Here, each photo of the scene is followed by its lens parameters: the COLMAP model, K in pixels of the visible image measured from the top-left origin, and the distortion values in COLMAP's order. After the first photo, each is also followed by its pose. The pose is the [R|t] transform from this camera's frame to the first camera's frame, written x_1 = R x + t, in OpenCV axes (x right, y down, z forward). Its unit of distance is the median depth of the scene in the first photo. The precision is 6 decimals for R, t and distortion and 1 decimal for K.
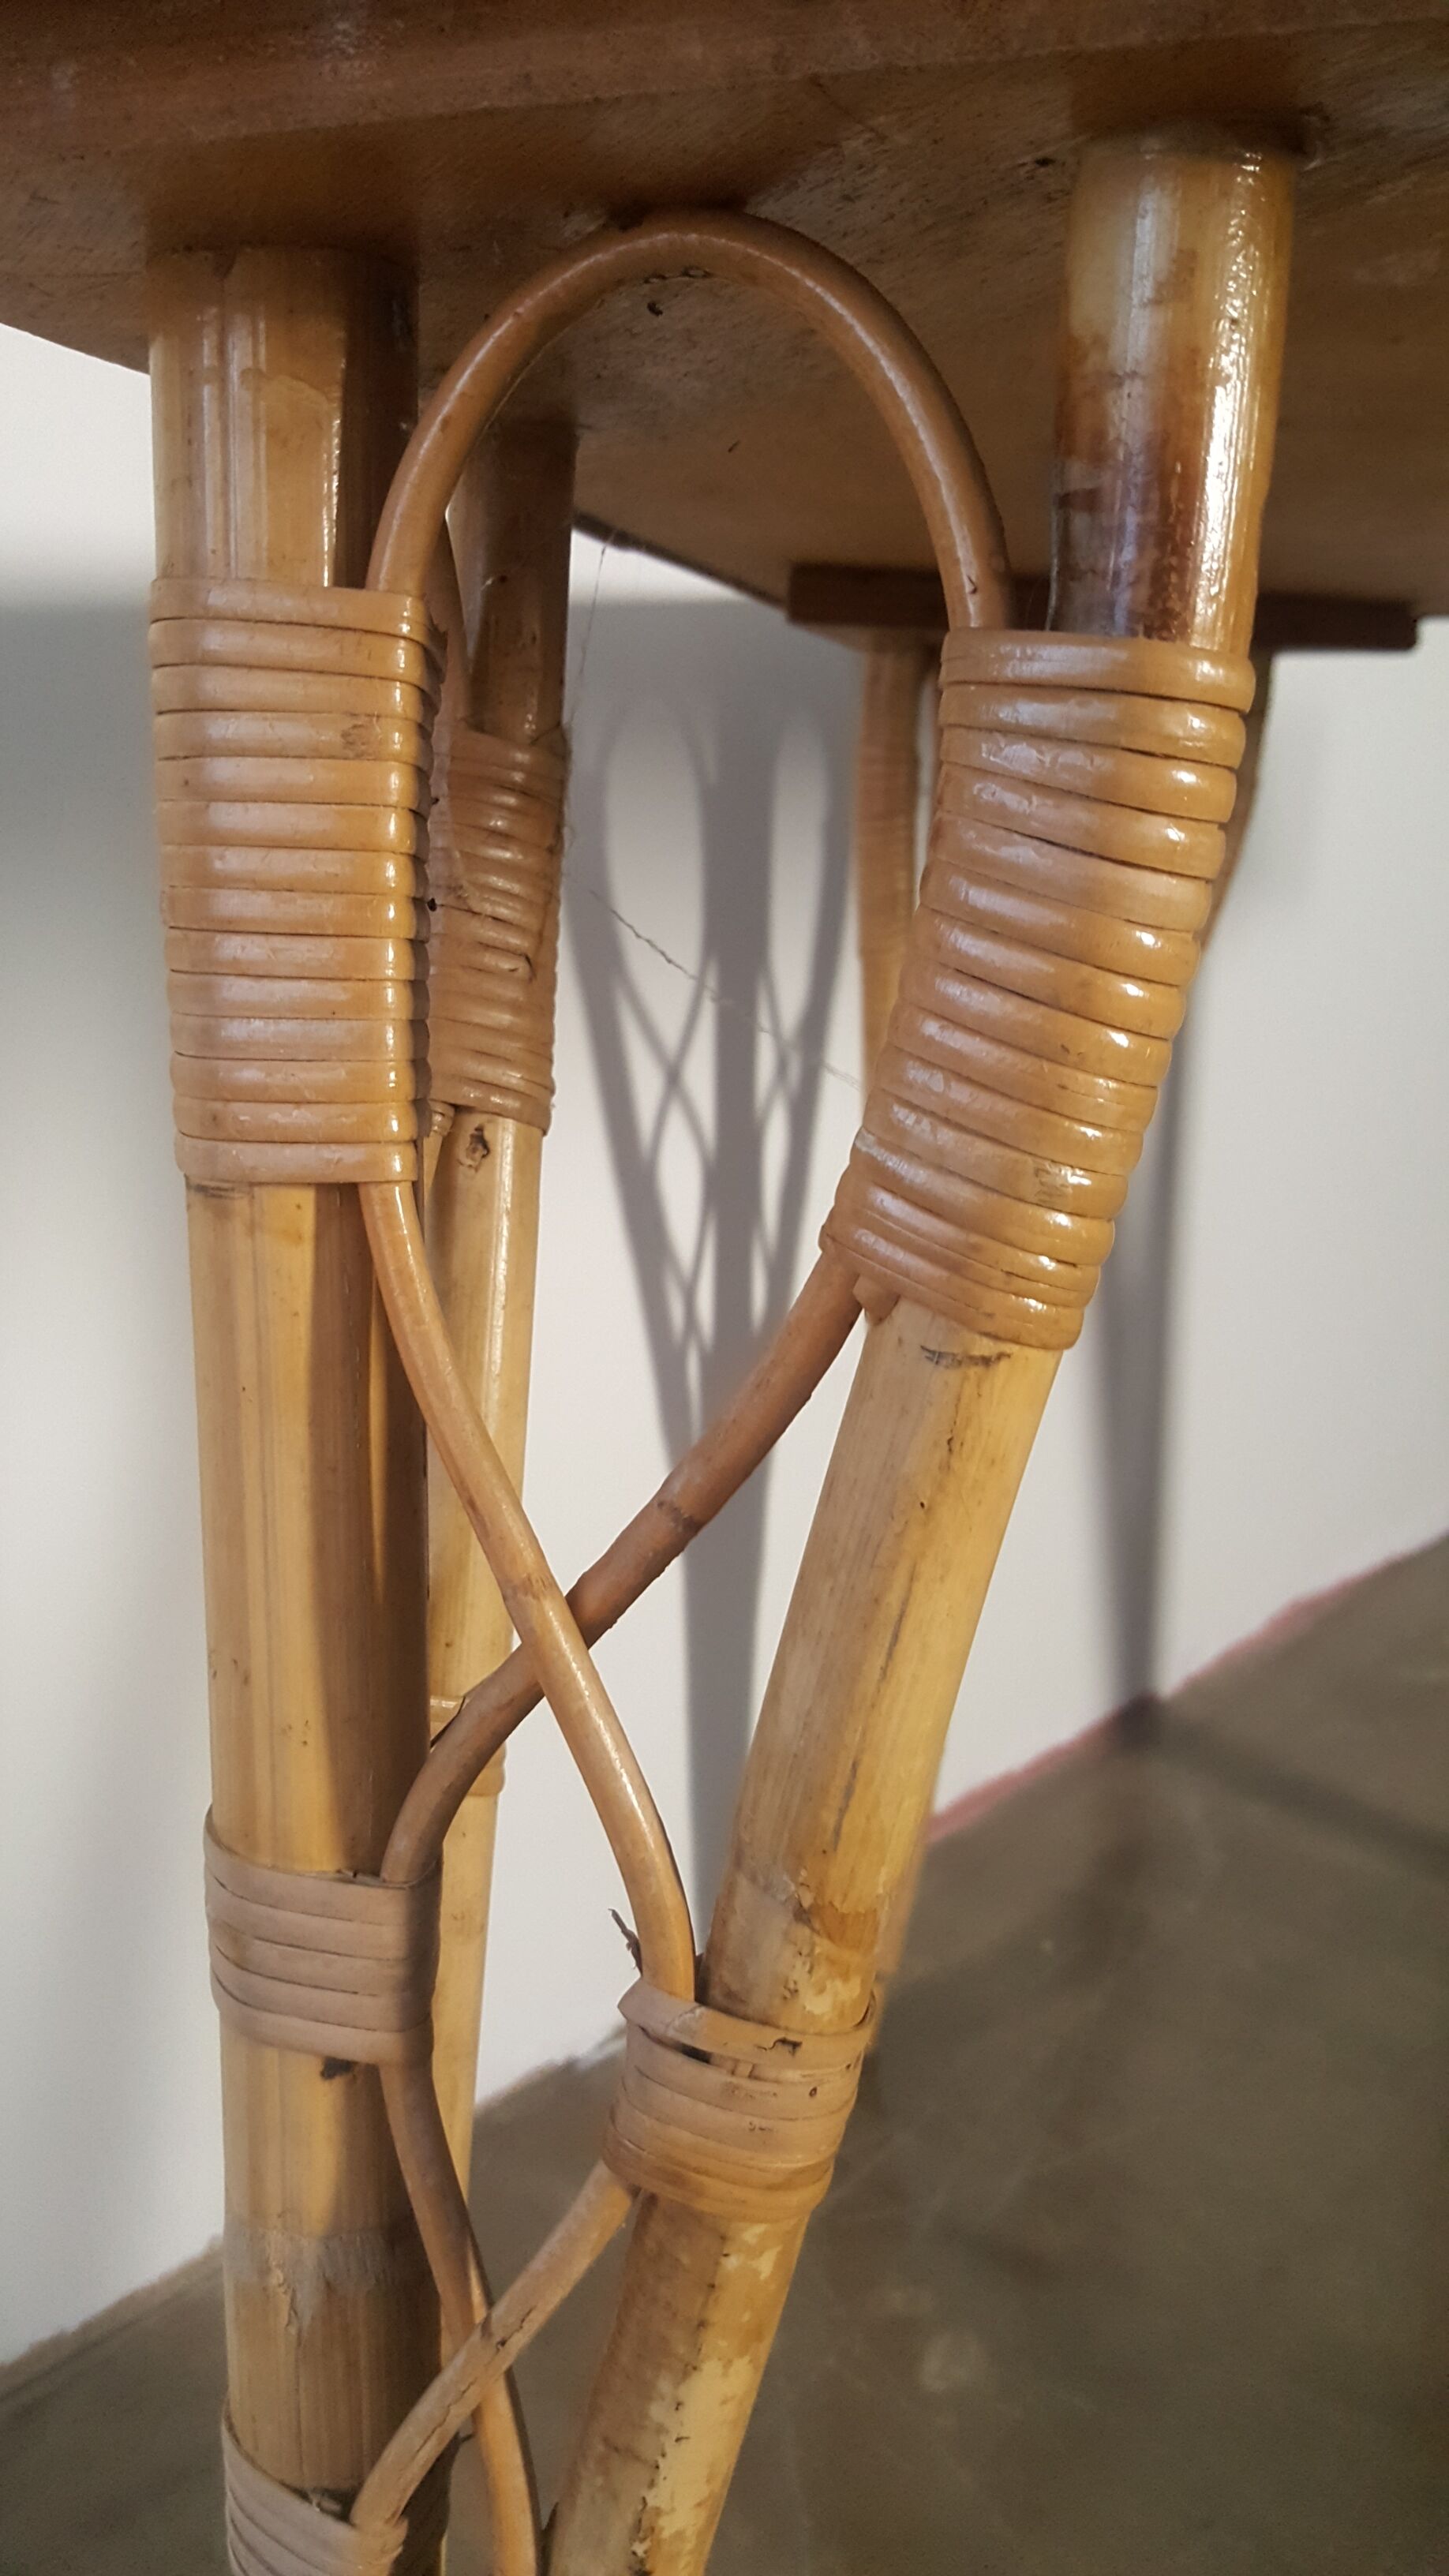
lens RADIAL K [[1873.6, 0, 724.5], [0, 1873.6, 1288.0], [0, 0, 1]] dist [0.108729, -0.139708]
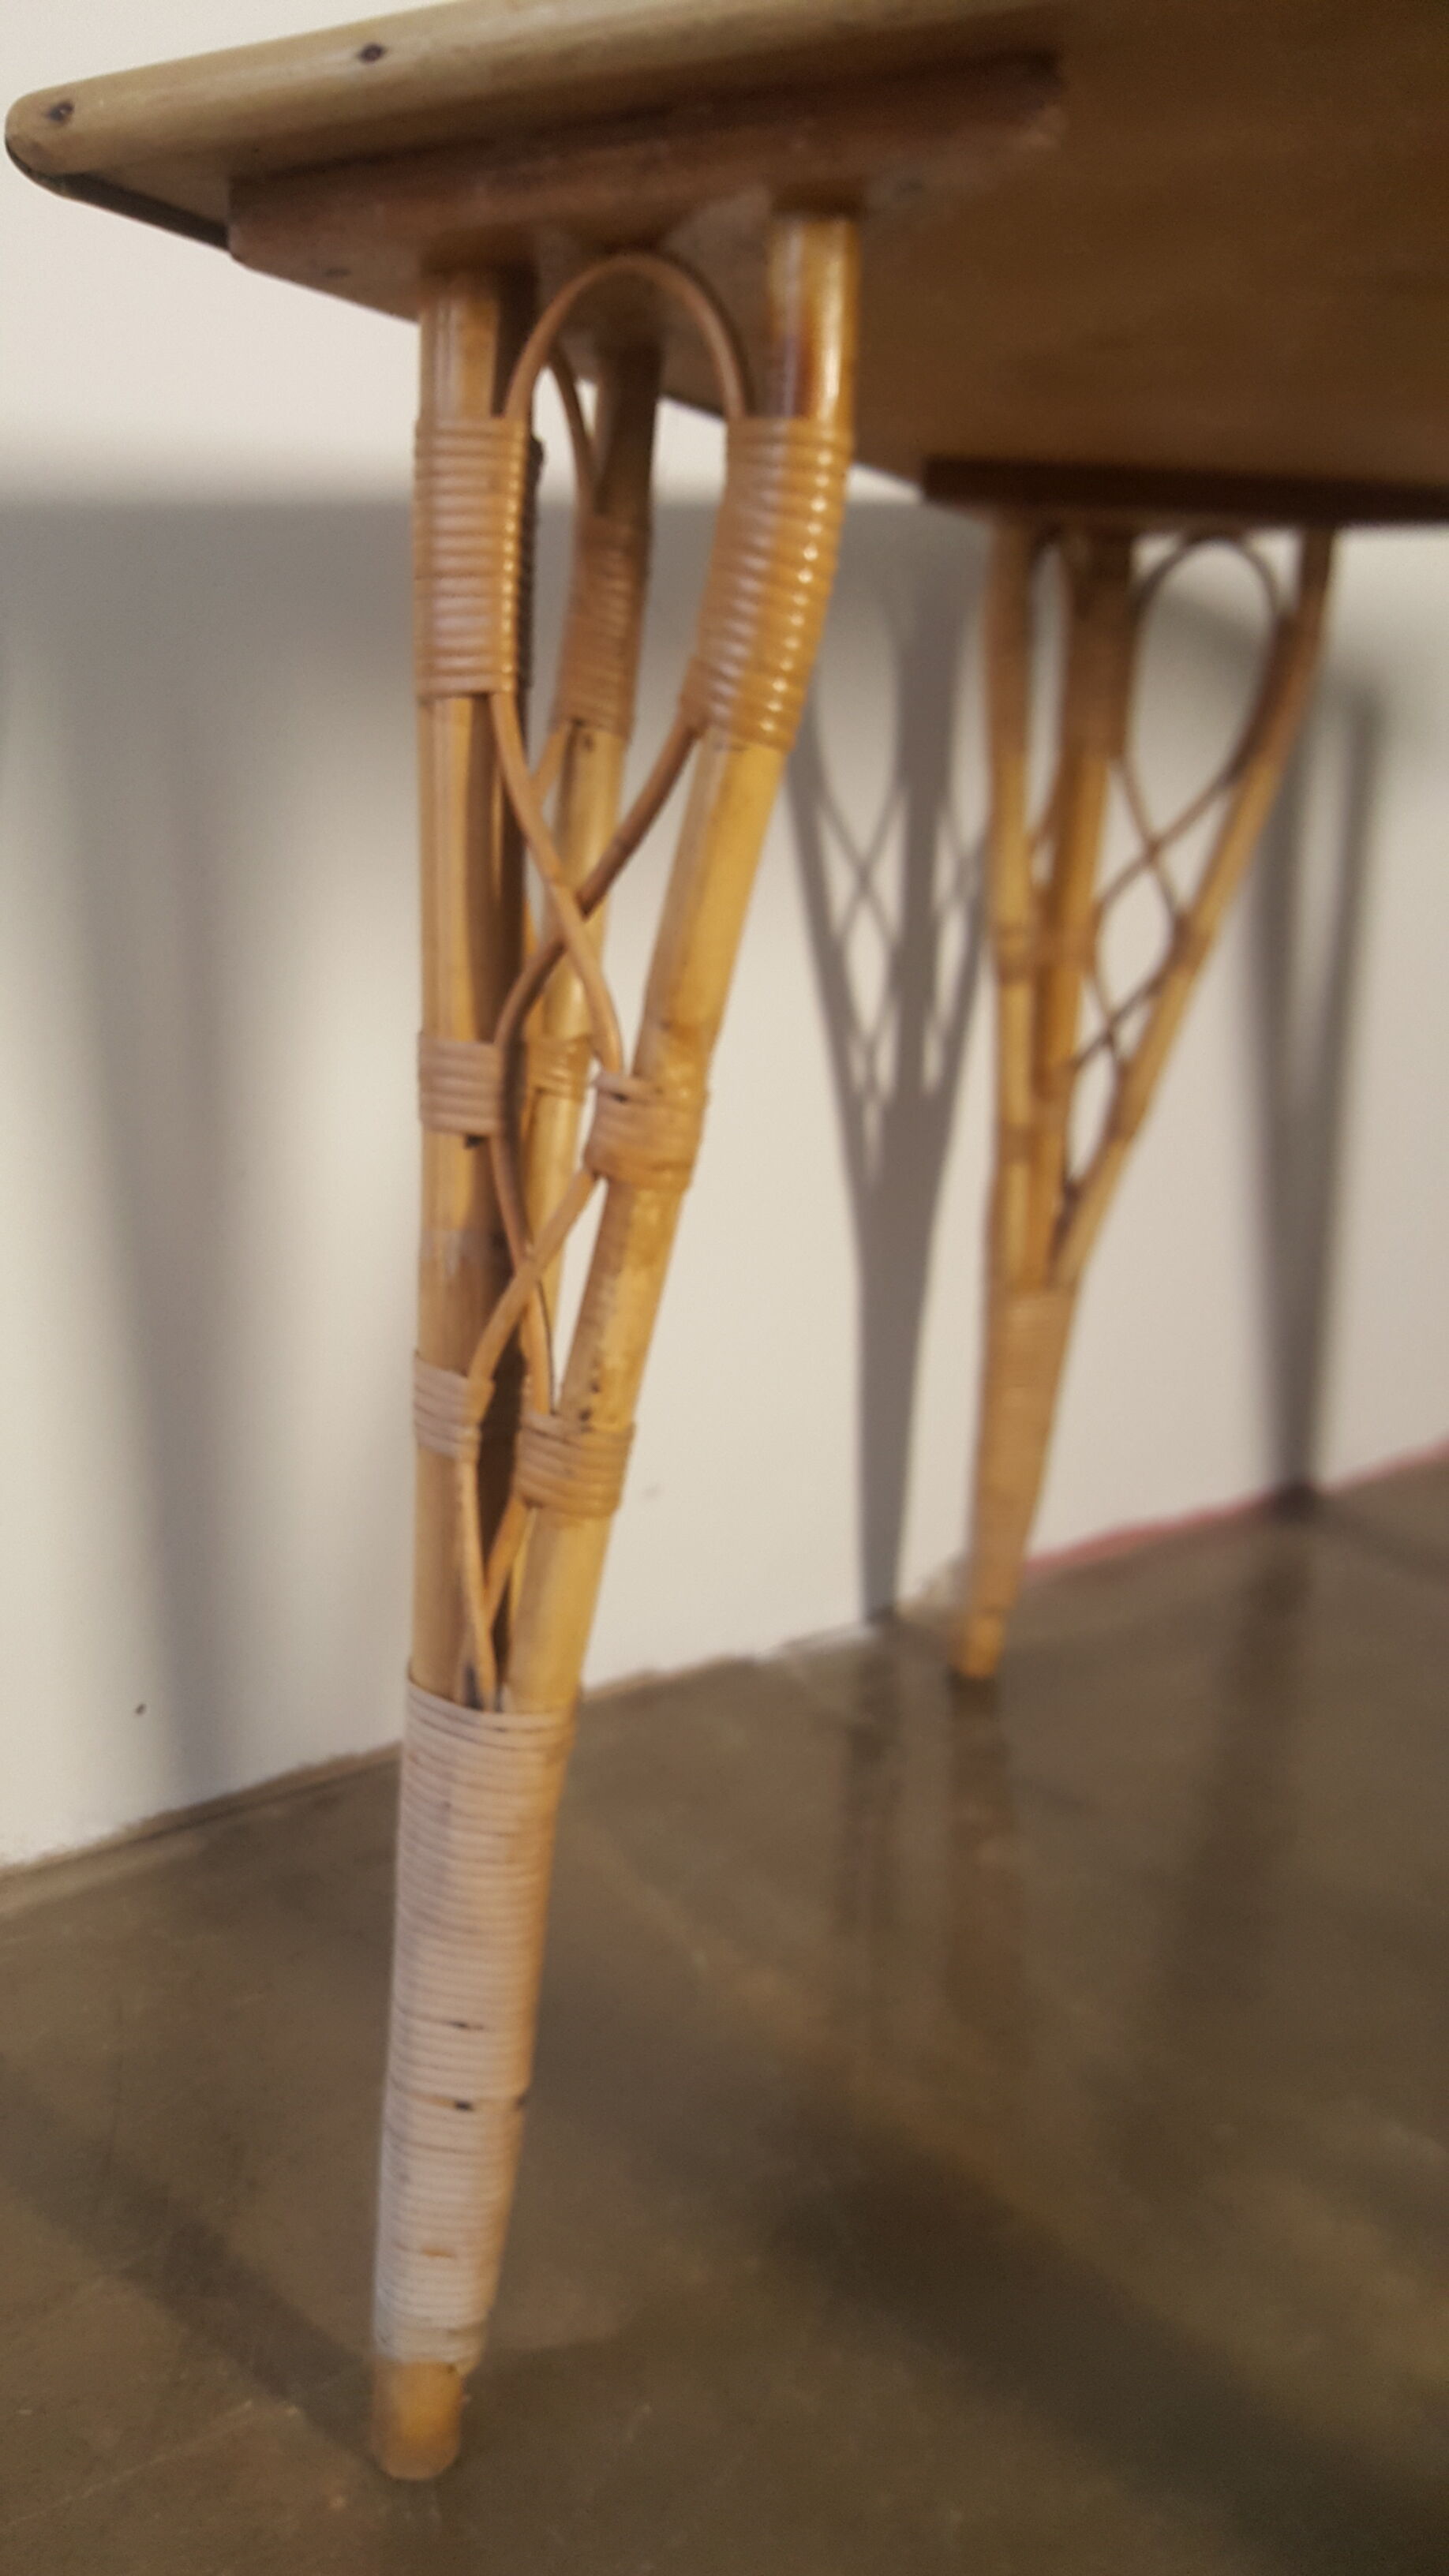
lens RADIAL K [[1892.7, 0, 696.8], [0, 1892.7, 1202.4], [0, 0, 1]] dist [0.160707, -0.275756]
pose [[0.979970, 0.050842, -0.192546, 0.484123], [-0.055403, 0.998295, -0.018371, 0.544449], [0.191284, 0.028670, 0.981116, -1.081927]]
